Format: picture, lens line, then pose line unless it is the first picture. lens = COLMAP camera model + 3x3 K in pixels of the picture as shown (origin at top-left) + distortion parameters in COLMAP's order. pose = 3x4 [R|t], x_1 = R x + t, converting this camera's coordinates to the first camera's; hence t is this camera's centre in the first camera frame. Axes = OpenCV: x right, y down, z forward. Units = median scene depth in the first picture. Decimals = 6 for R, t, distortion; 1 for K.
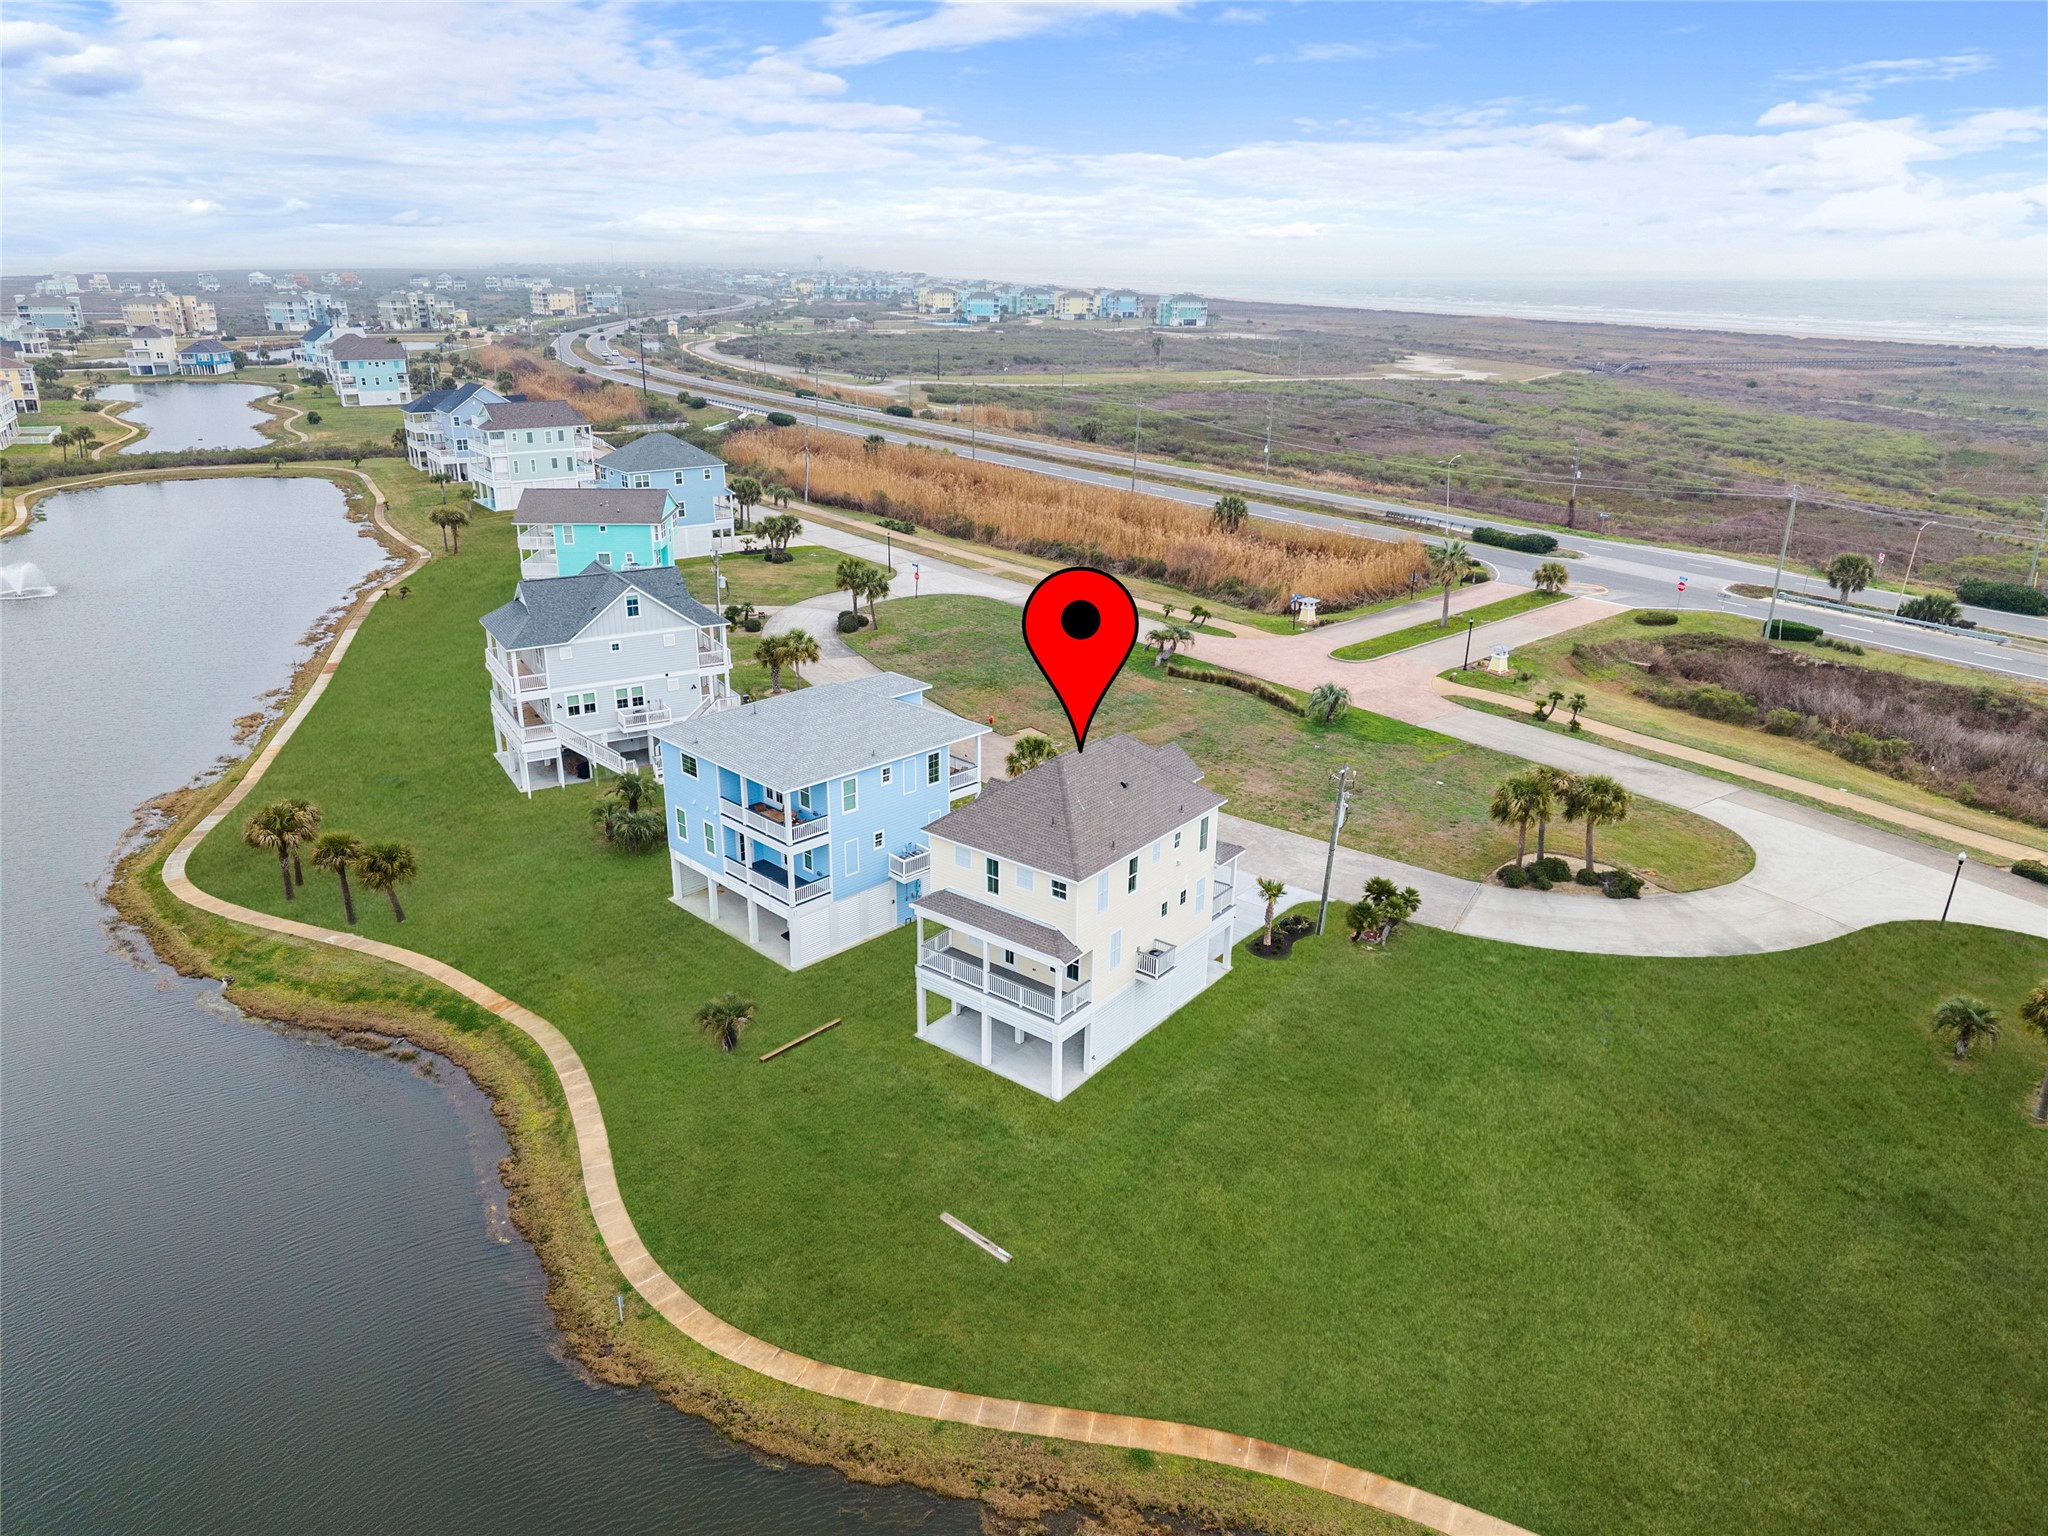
lens RADIAL K [[1359.7, 0, 1004.4], [0, 1359.7, 774.3], [0, 0, 1]] dist [0.024618, -0.022142]
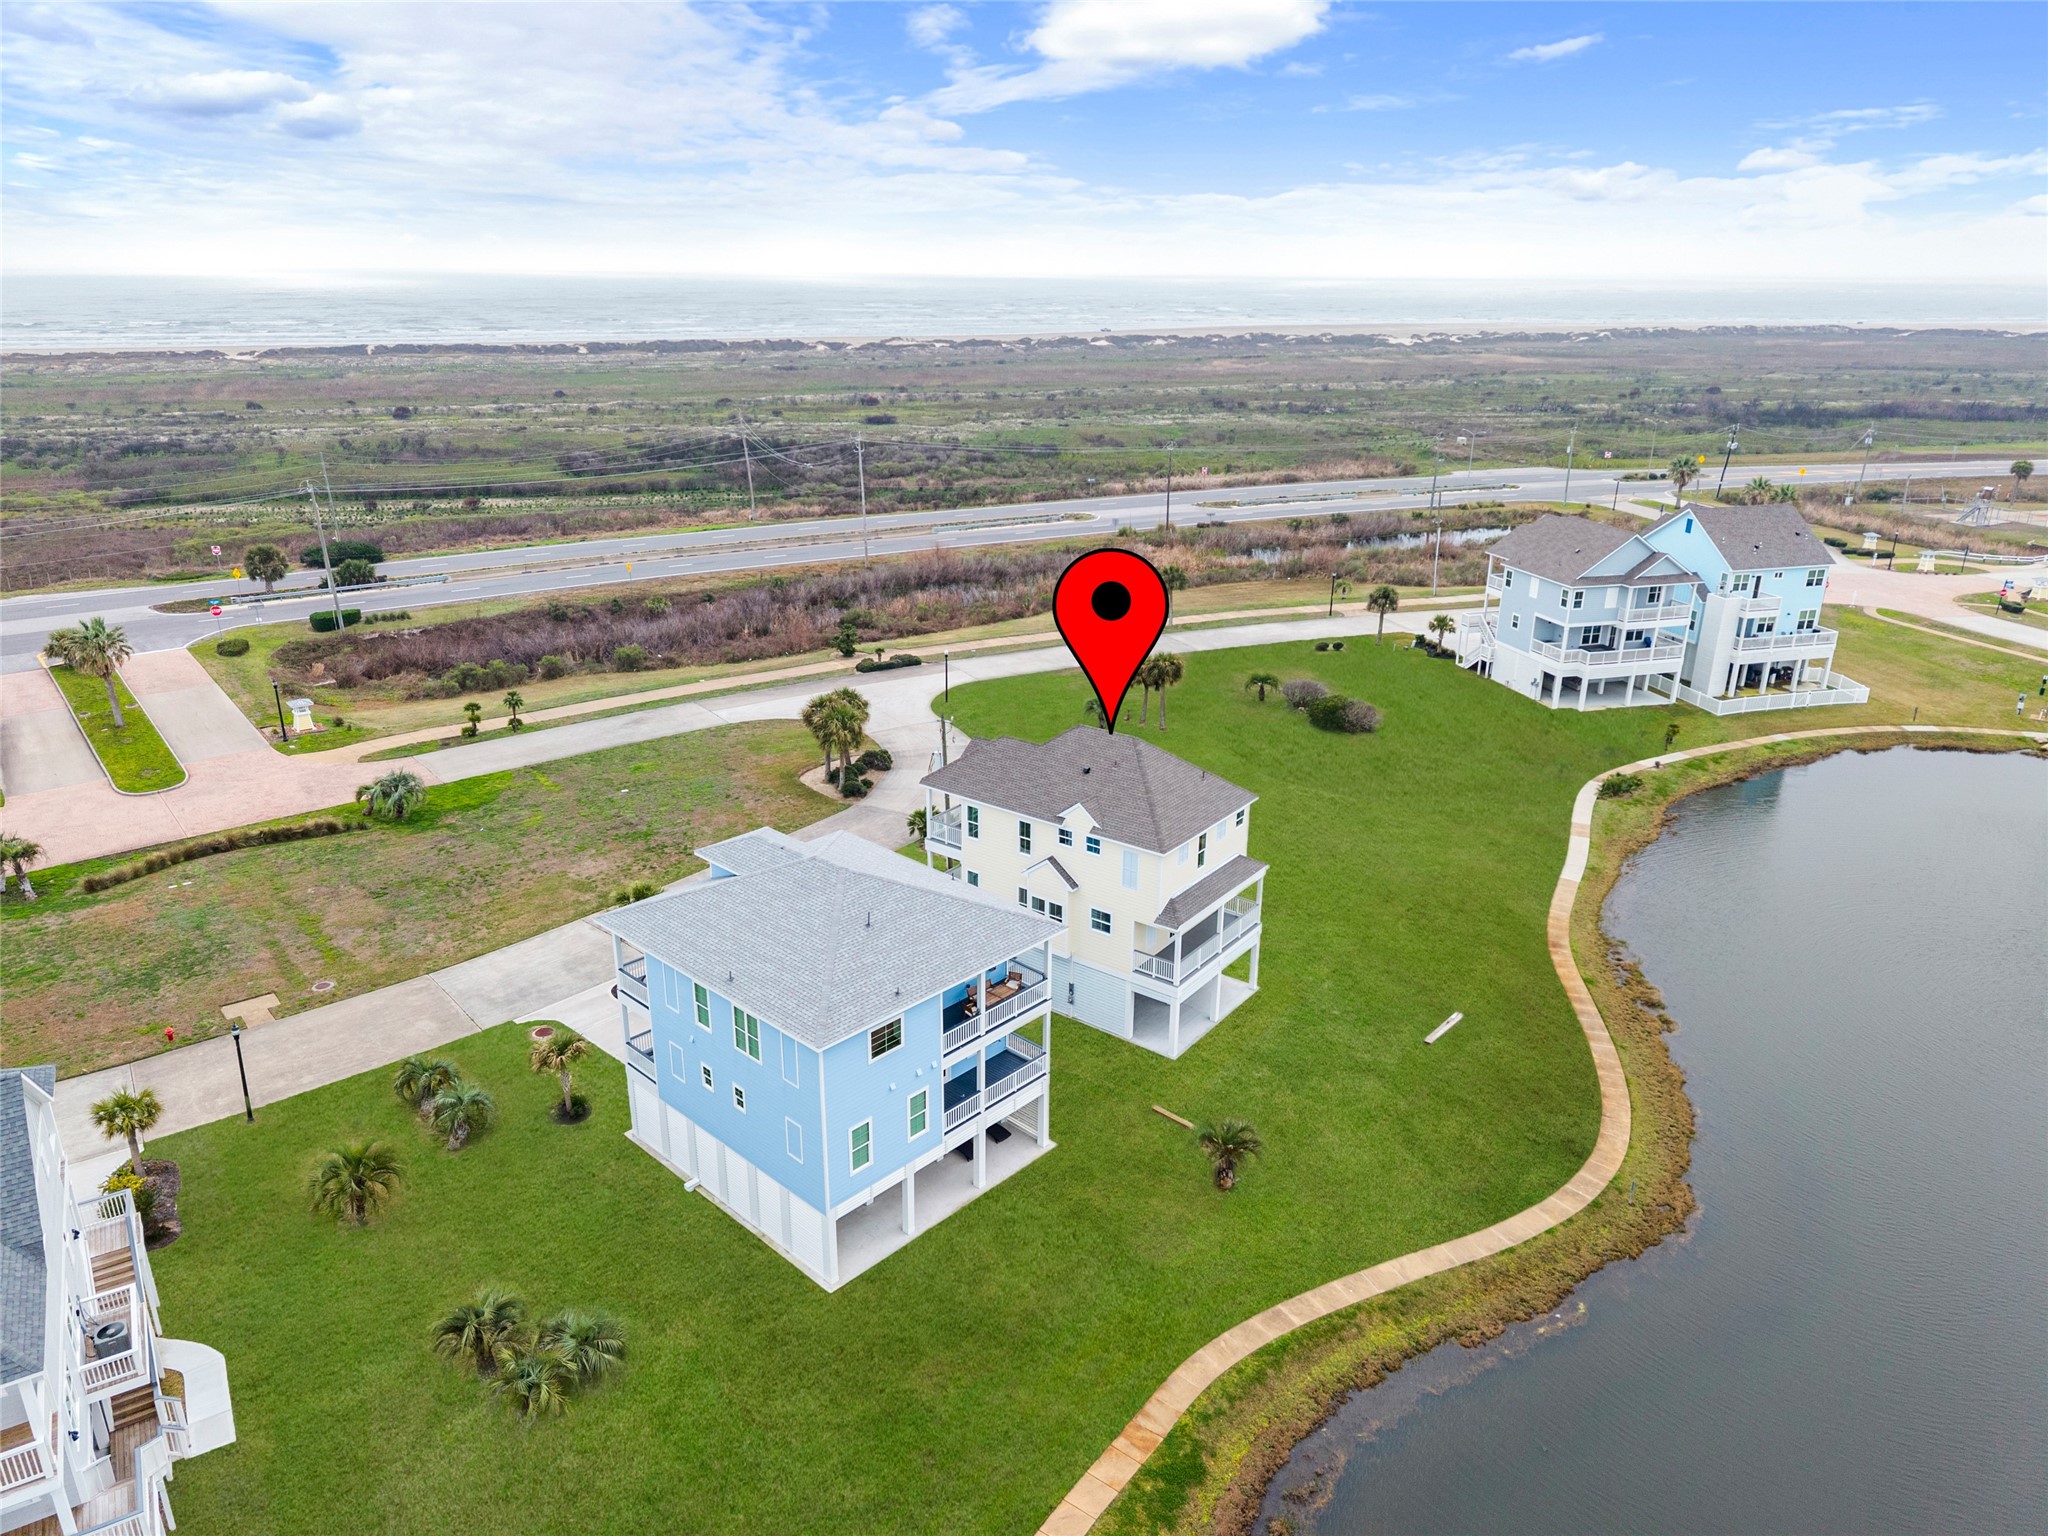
lens RADIAL K [[1359.7, 0, 1013.3], [0, 1359.7, 775.5], [0, 0, 1]] dist [0.024618, -0.022142]
pose [[-0.033438, -0.353138, 0.934974, -0.567255], [0.344193, 0.874202, 0.342494, -0.227318], [-0.938303, 0.333264, 0.092316, 0.591222]]
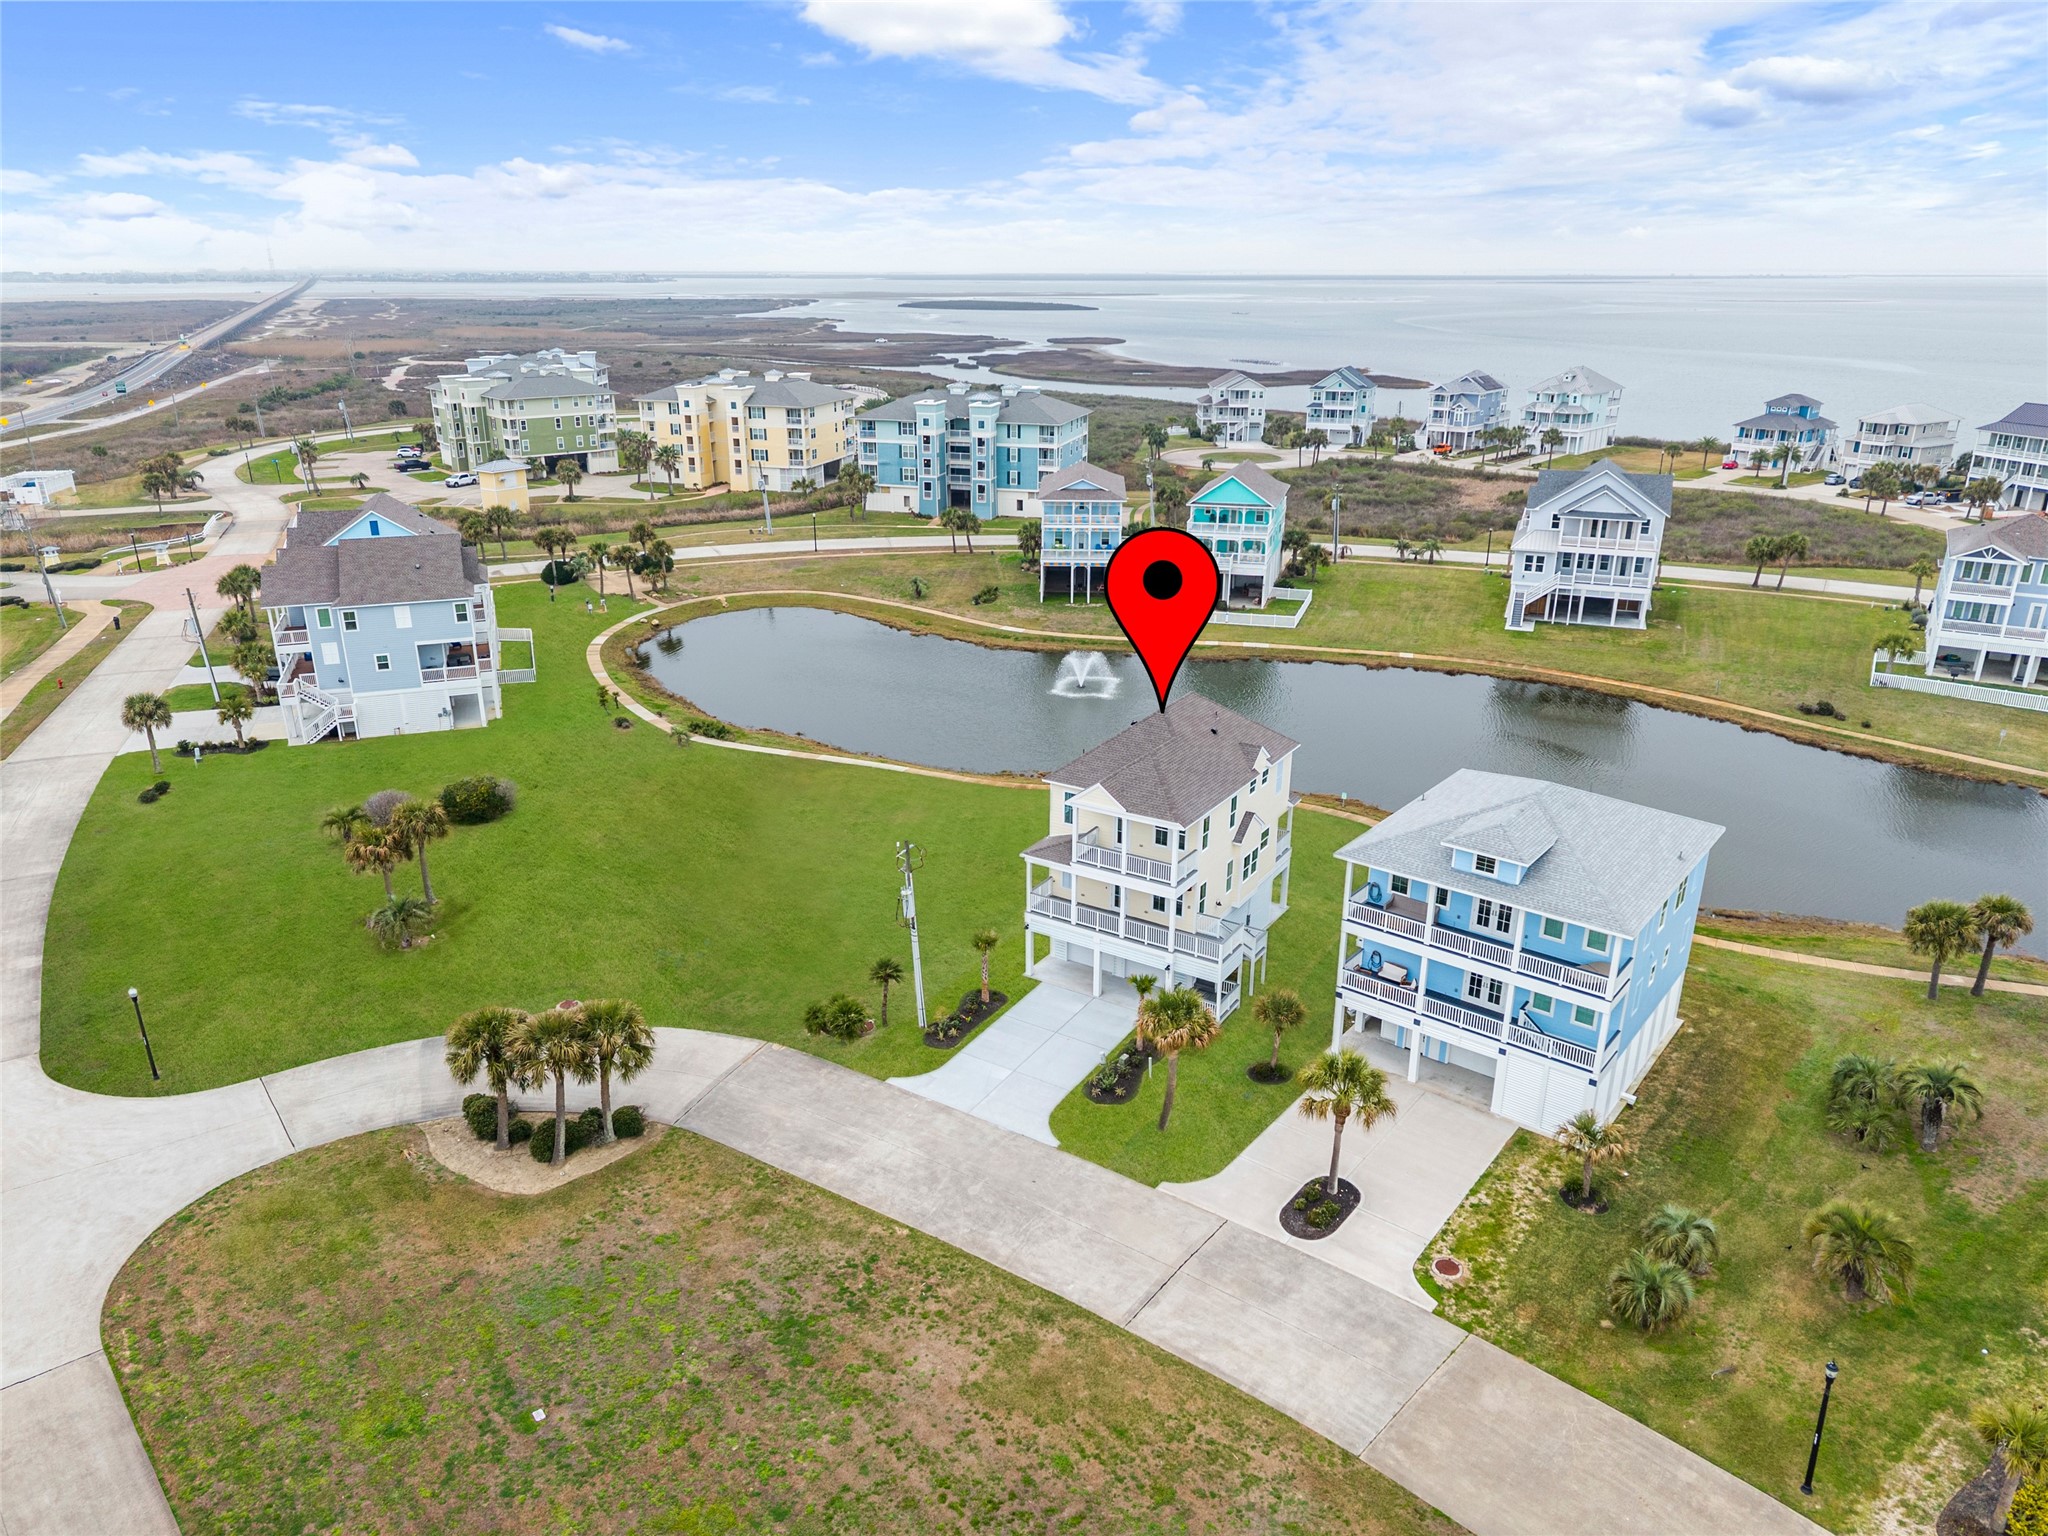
lens RADIAL K [[1359.7, 0, 1032.5], [0, 1359.7, 760.5], [0, 0, 1]] dist [0.024618, -0.022142]
pose [[-0.993693, 0.034811, -0.106591, 0.166543], [-0.042960, 0.759868, 0.648657, -0.424199], [0.103576, 0.649145, -0.753580, 1.116891]]
